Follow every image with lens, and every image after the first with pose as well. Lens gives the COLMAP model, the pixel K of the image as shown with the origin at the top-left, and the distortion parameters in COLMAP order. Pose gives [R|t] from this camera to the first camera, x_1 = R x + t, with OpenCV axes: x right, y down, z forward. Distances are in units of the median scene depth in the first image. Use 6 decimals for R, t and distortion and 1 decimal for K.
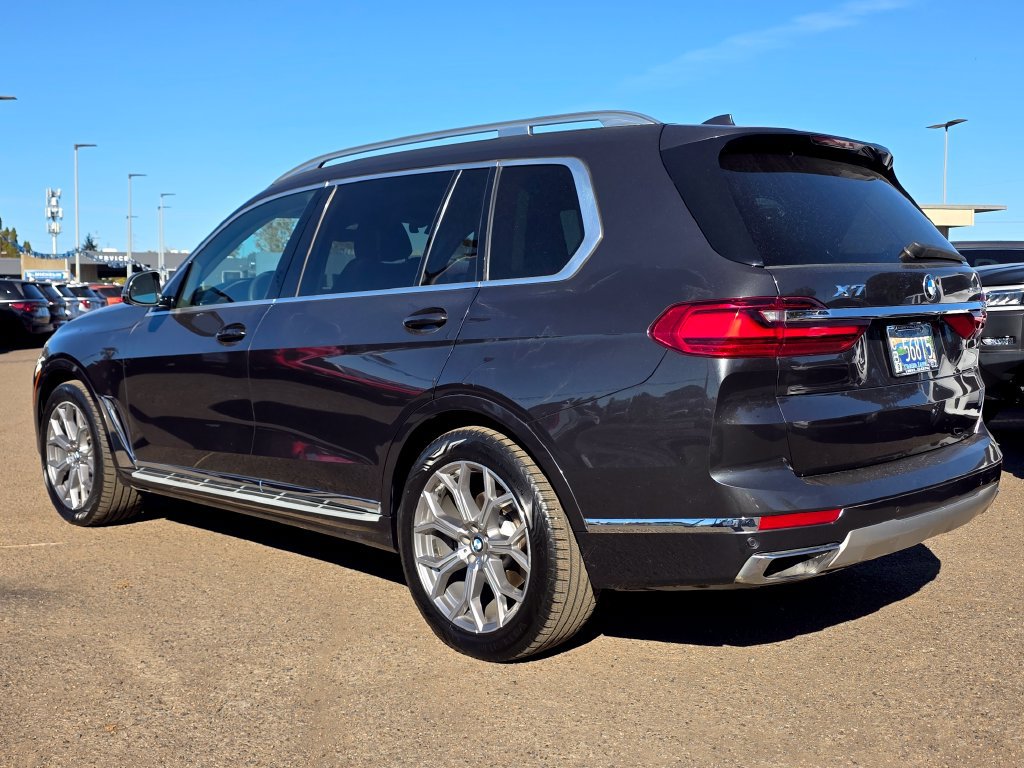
lens RADIAL K [[1083.9, 0, 505.4], [0, 1083.9, 382.9], [0, 0, 1]] dist [0.094718, -0.154576]
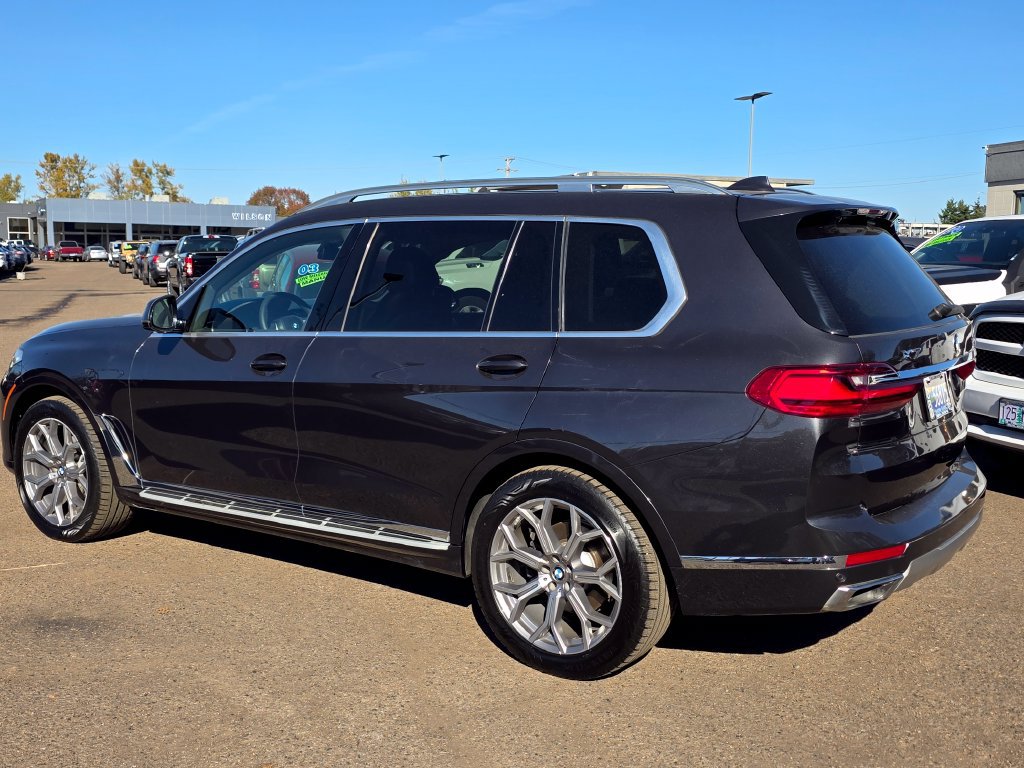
lens RADIAL K [[1083.9, 0, 505.4], [0, 1083.9, 382.9], [0, 0, 1]] dist [0.094718, -0.154576]
pose [[0.987360, -0.007330, 0.158321, -0.245914], [0.001282, 0.999267, 0.038271, -0.083652], [-0.158485, -0.037584, 0.986646, -0.063264]]
